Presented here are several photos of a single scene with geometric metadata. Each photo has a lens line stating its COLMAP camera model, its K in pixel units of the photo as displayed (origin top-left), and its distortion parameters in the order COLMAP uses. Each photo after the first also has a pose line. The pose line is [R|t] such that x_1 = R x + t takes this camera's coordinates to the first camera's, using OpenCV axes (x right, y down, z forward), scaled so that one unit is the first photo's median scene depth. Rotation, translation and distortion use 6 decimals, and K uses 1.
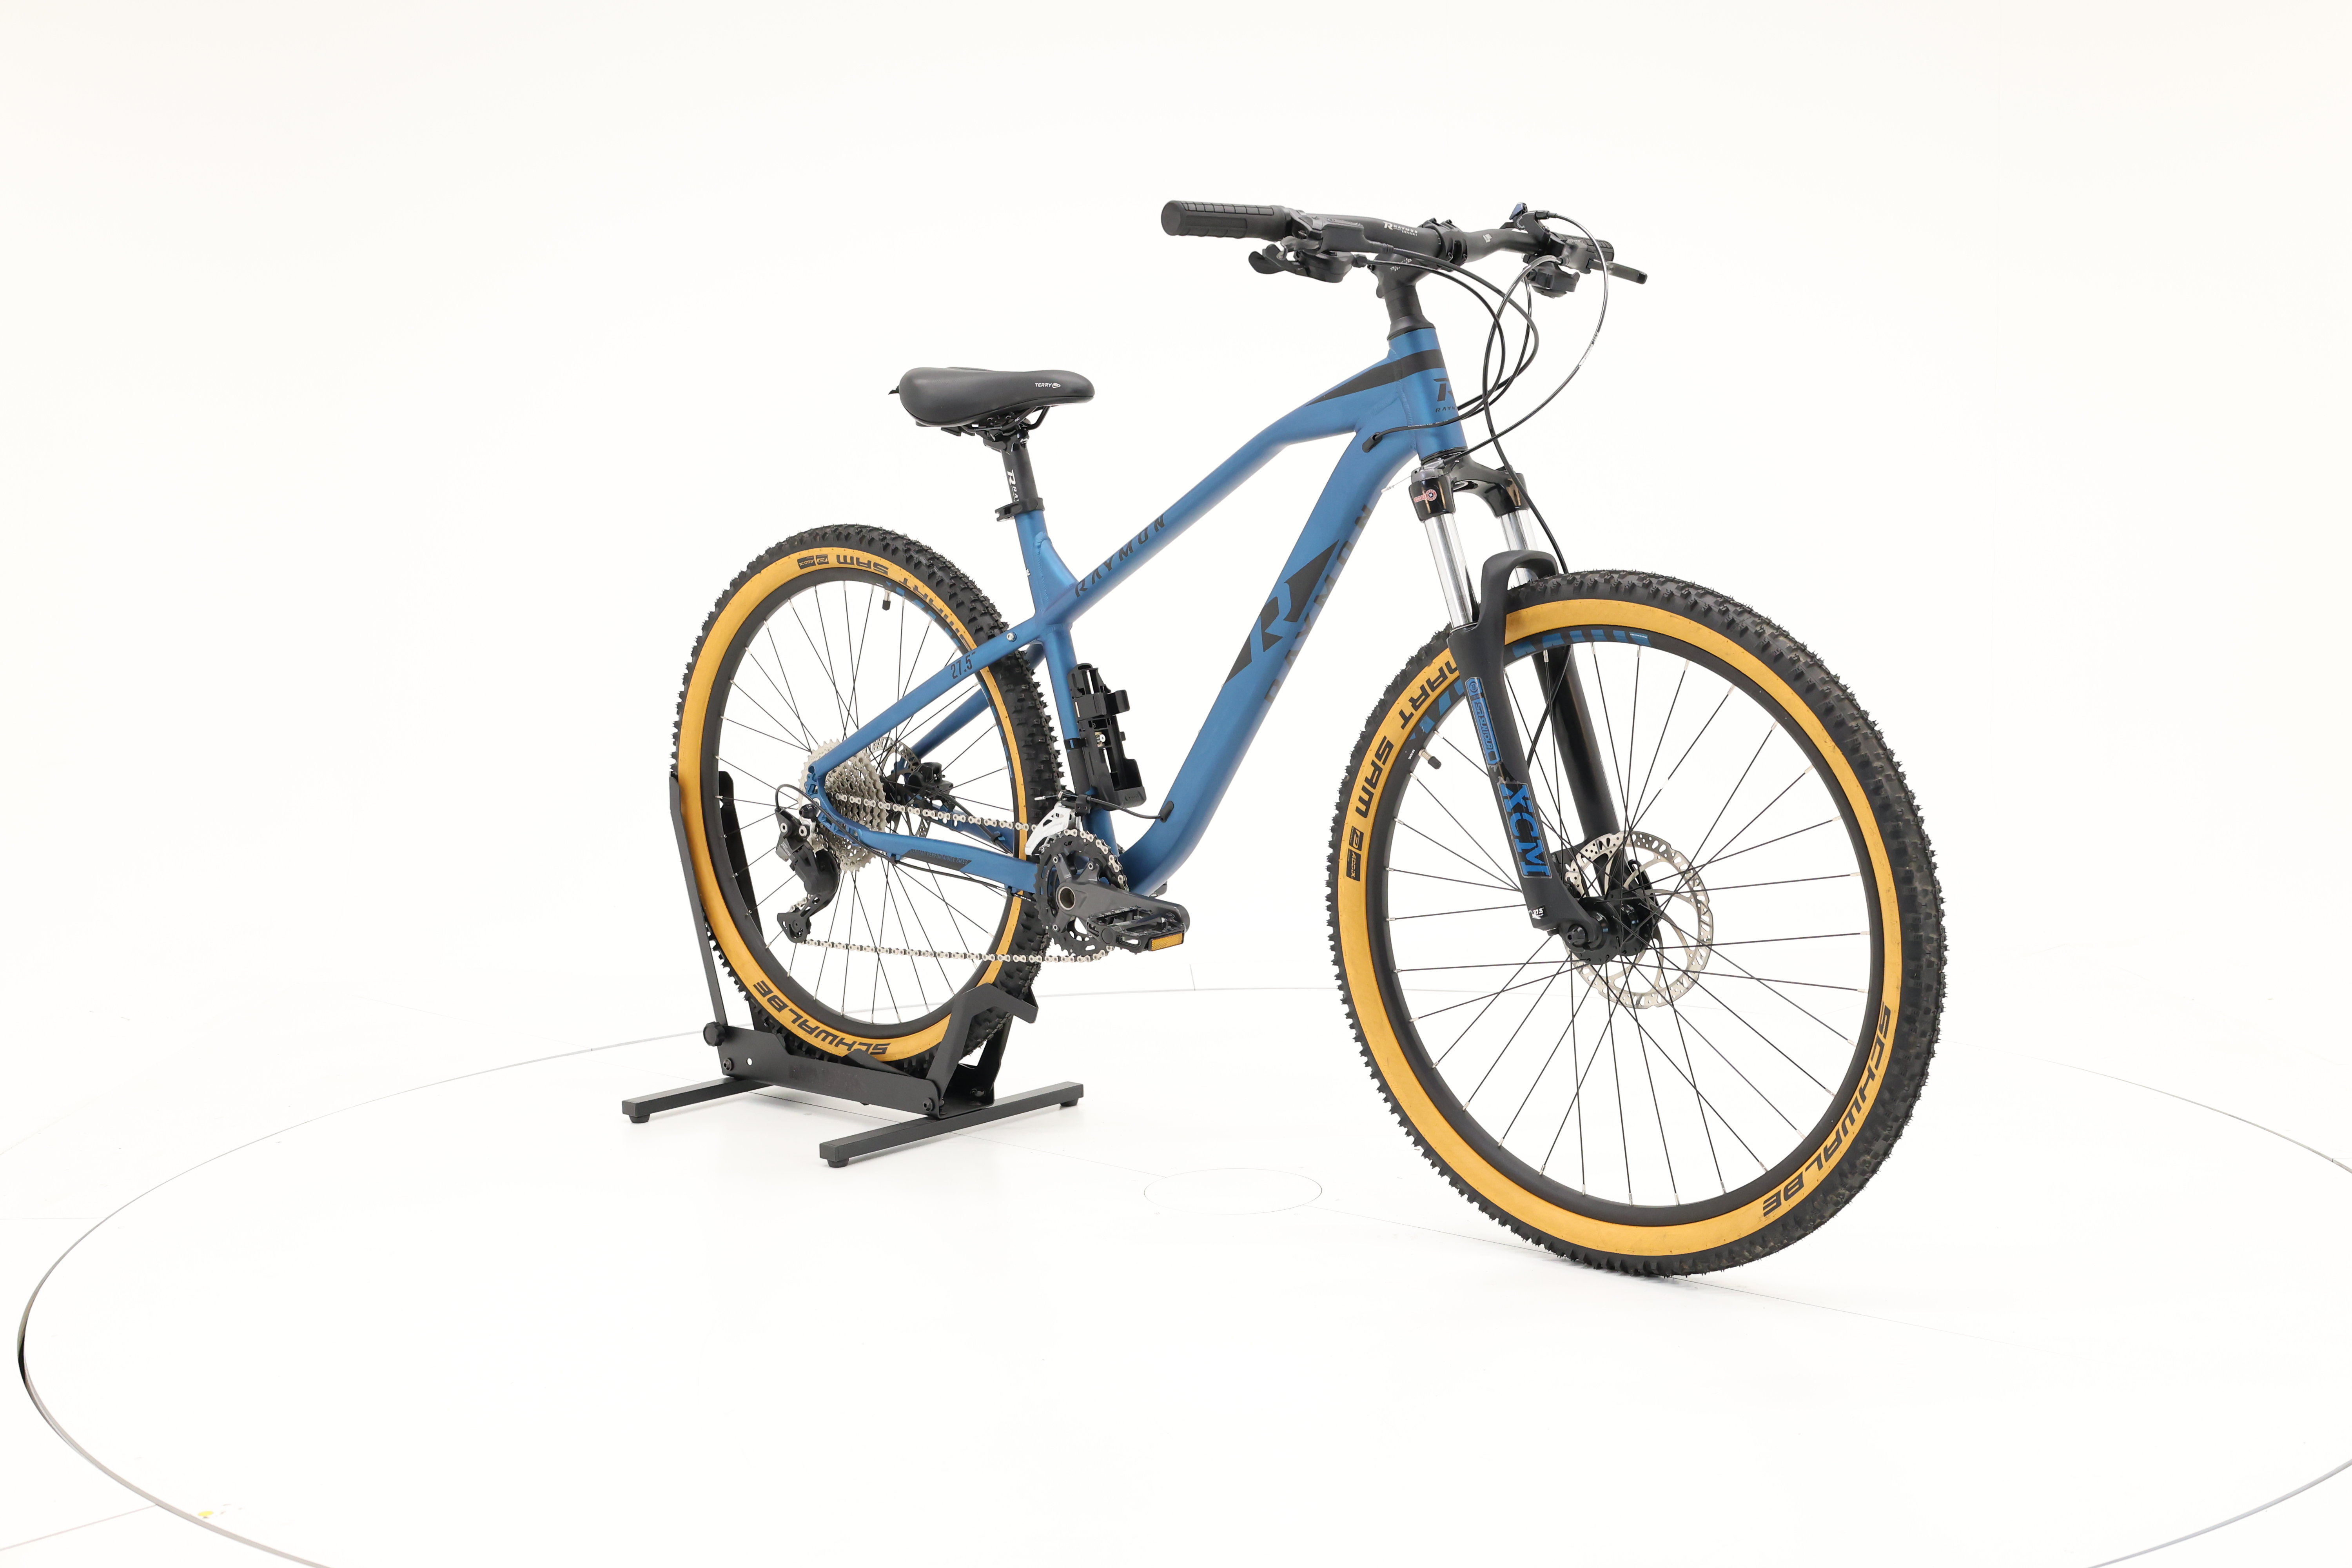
lens RADIAL K [[2651.7, 0, 1164.1], [0, 2651.7, 789.4], [0, 0, 1]] dist [-0.008502, 0.000000]
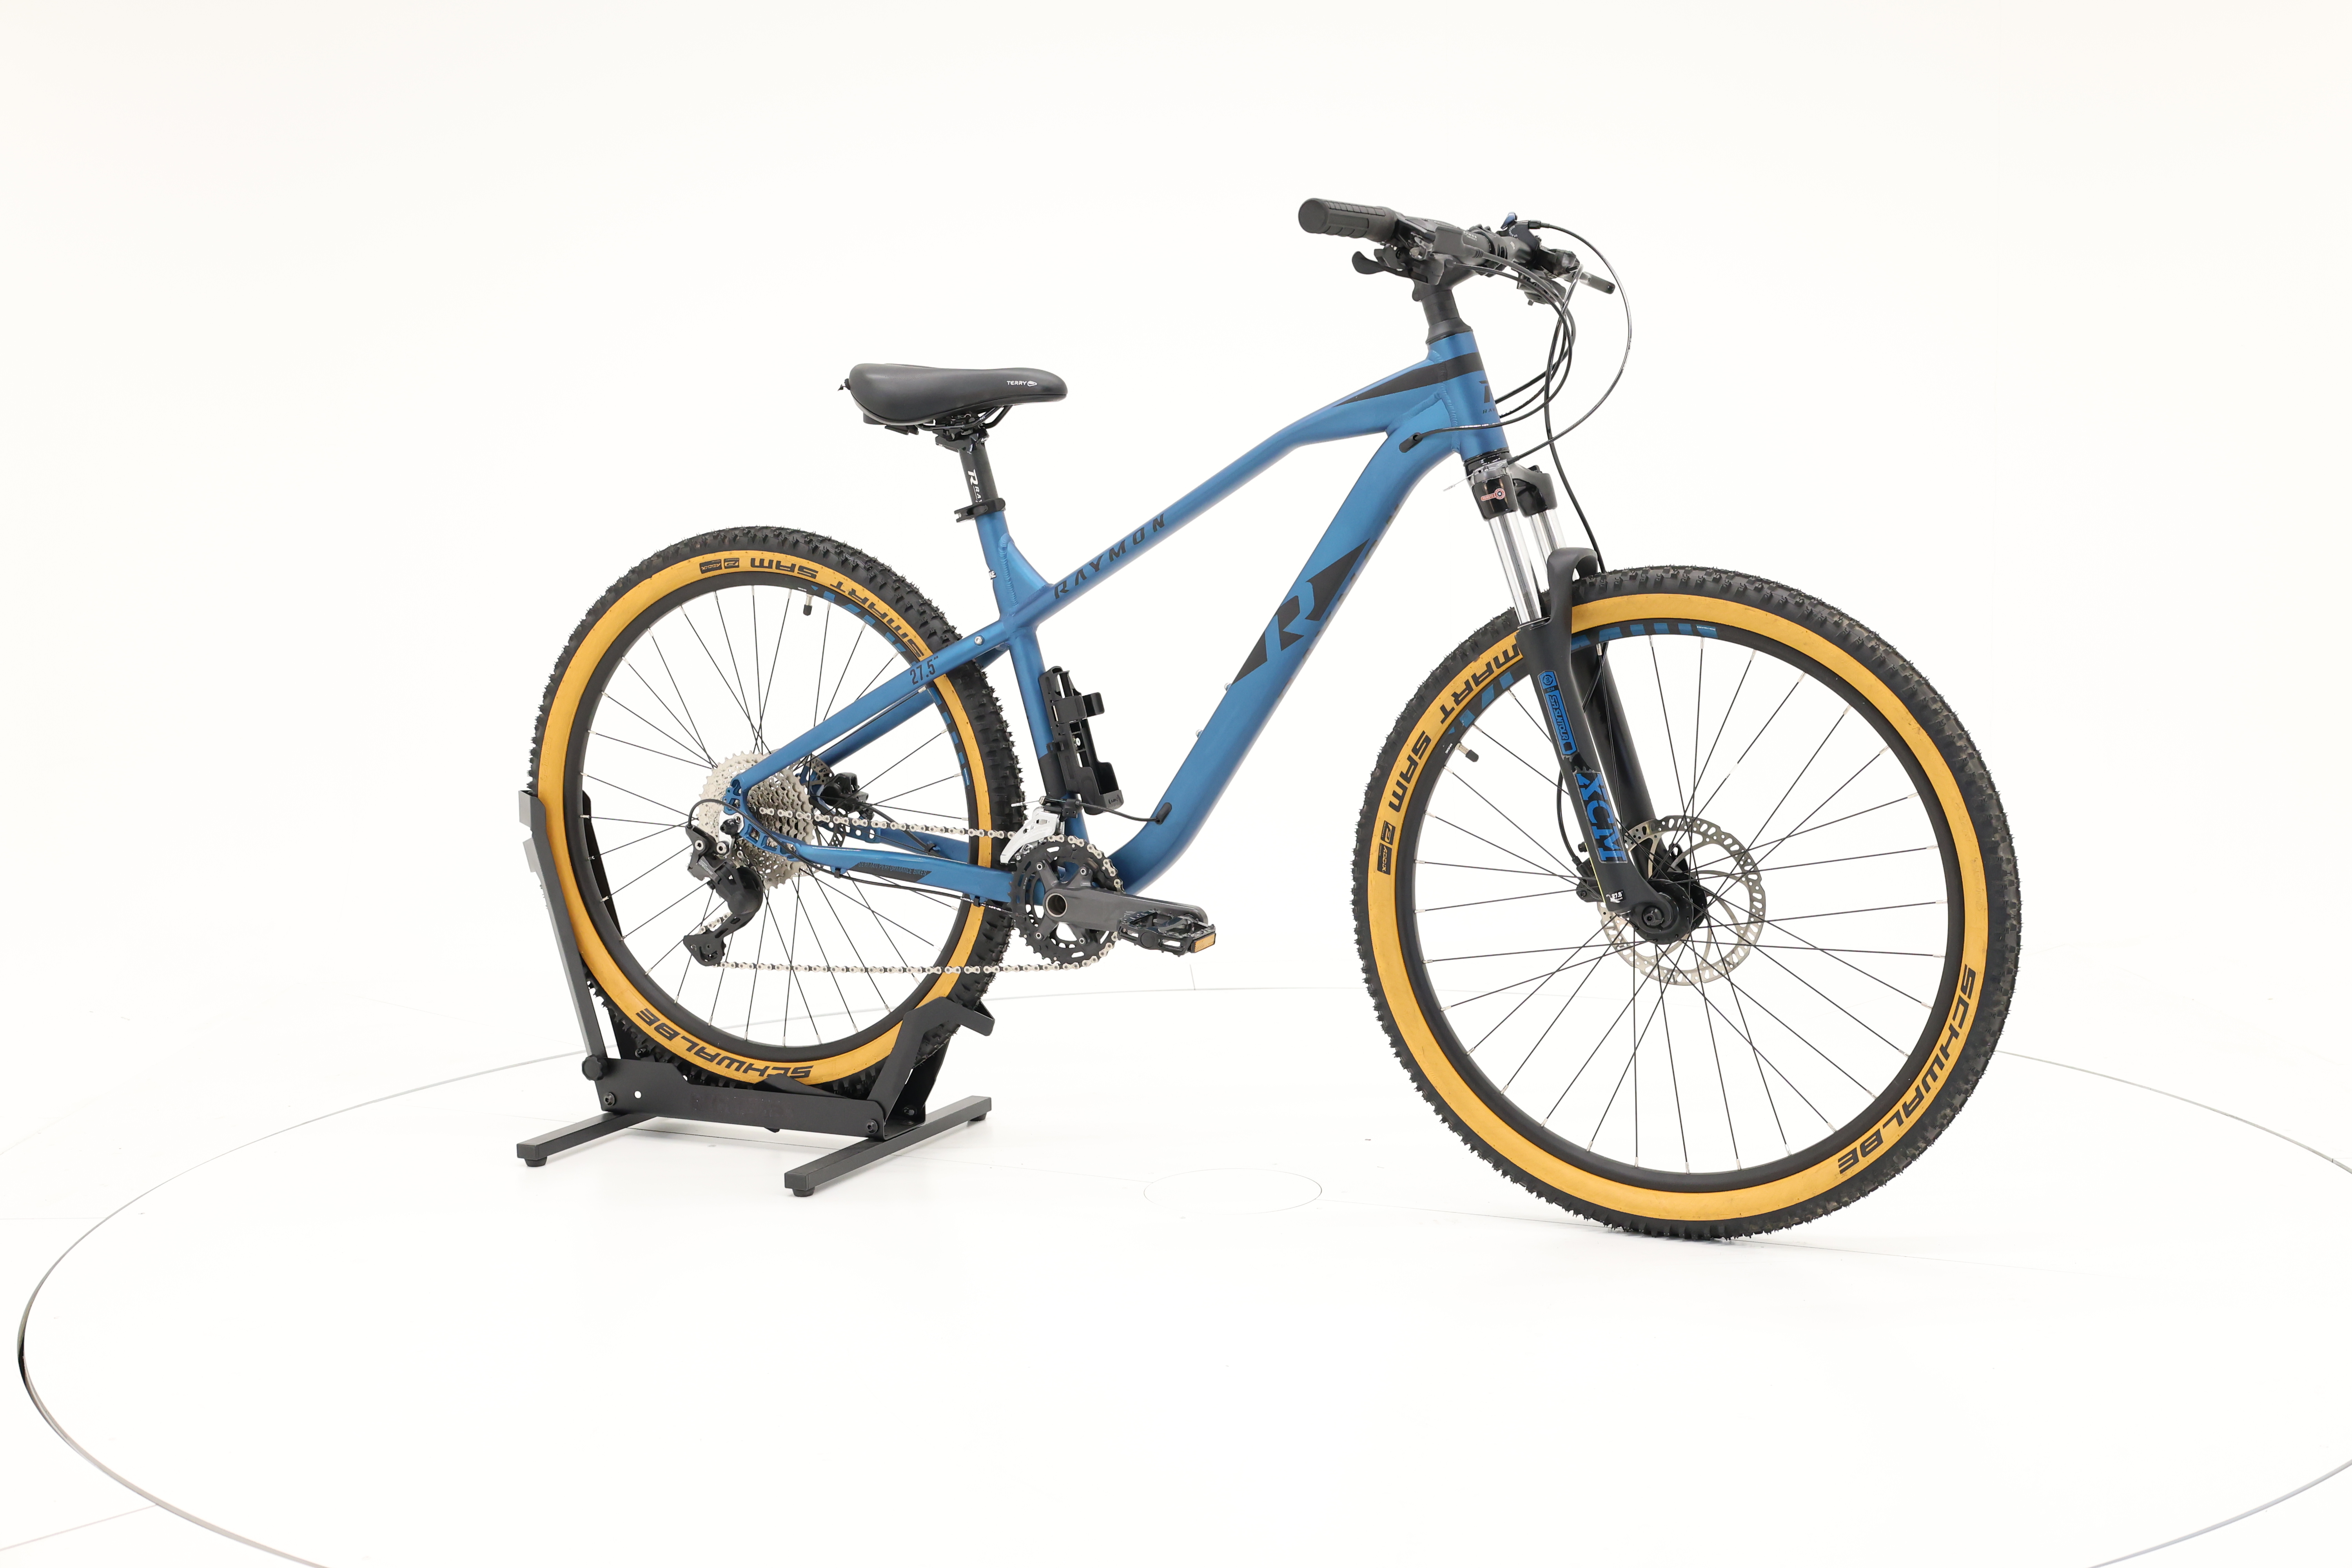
lens RADIAL K [[2651.7, 0, 1171.1], [0, 2651.7, 783.7], [0, 0, 1]] dist [-0.008502, 0.000000]
pose [[0.961234, -0.026728, 0.274435, -0.282589], [0.029077, 0.999567, -0.004497, 0.001858], [-0.274196, 0.012303, 0.961595, 0.045391]]
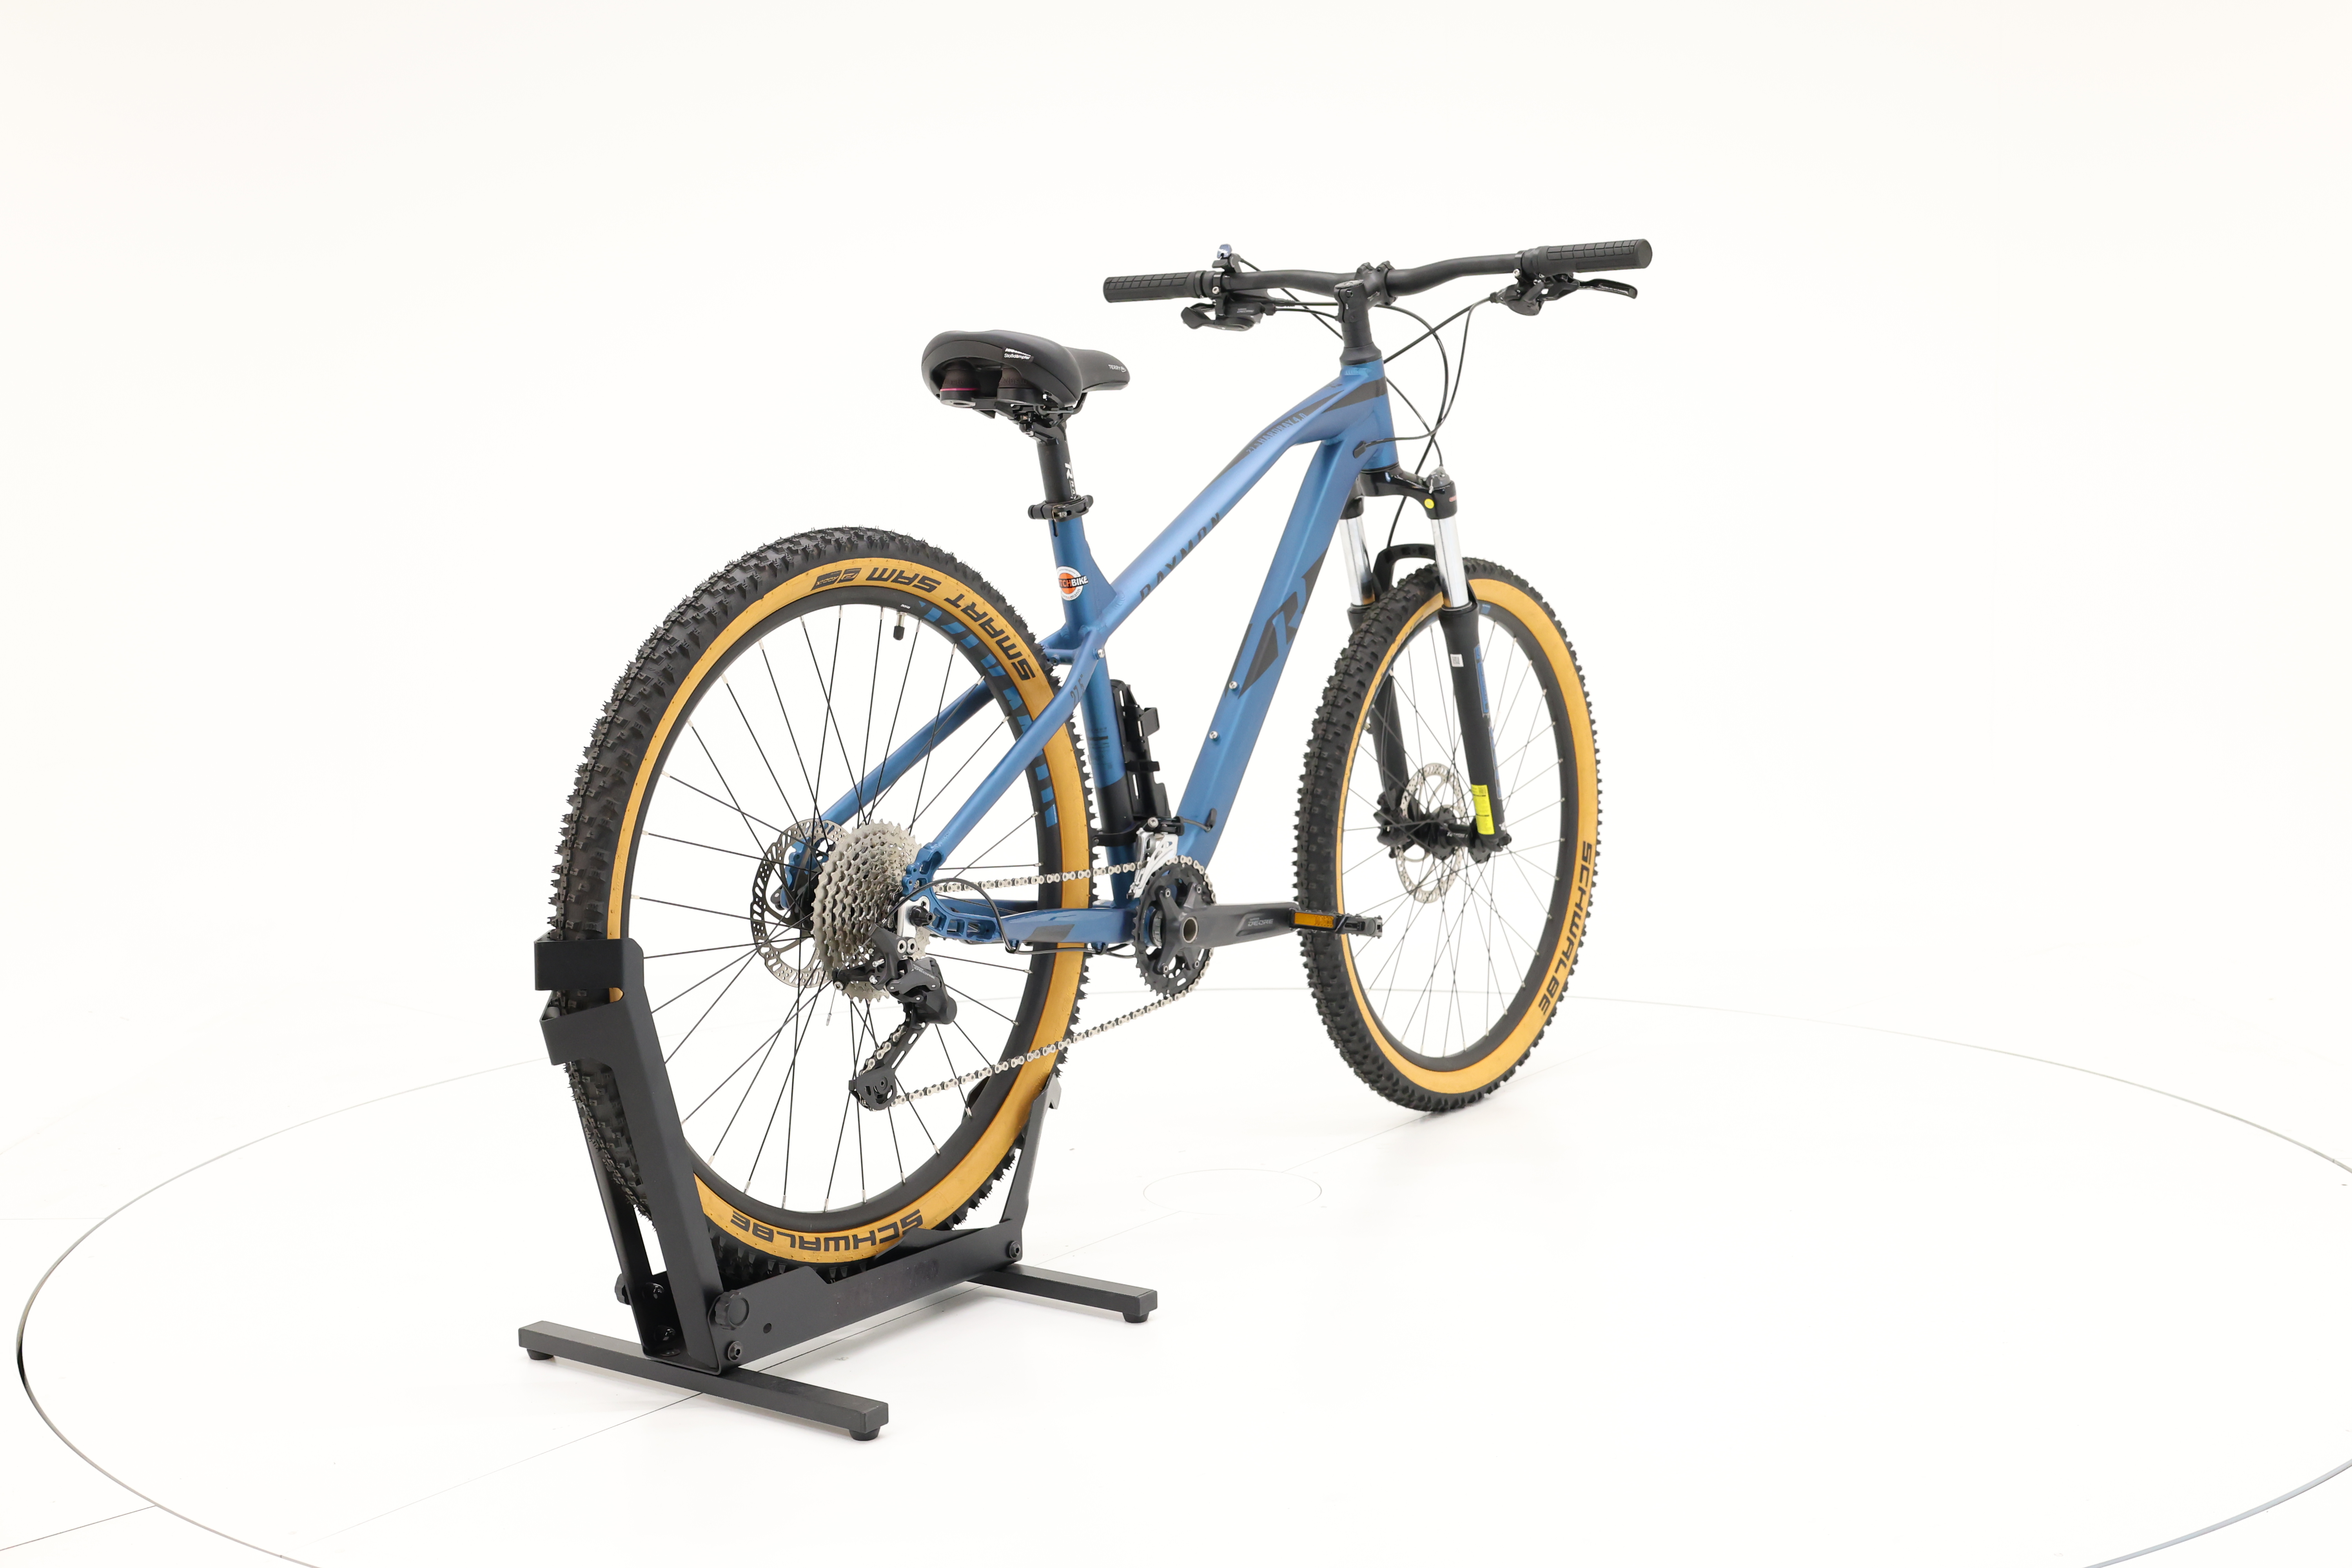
lens RADIAL K [[2651.7, 0, 1178.1], [0, 2651.7, 778.0], [0, 0, 1]] dist [-0.008502, 0.000000]
pose [[-0.100809, -0.076531, 0.991958, -1.008755], [0.128016, 0.987751, 0.089216, -0.099867], [-0.986635, 0.135980, -0.089777, 1.153578]]
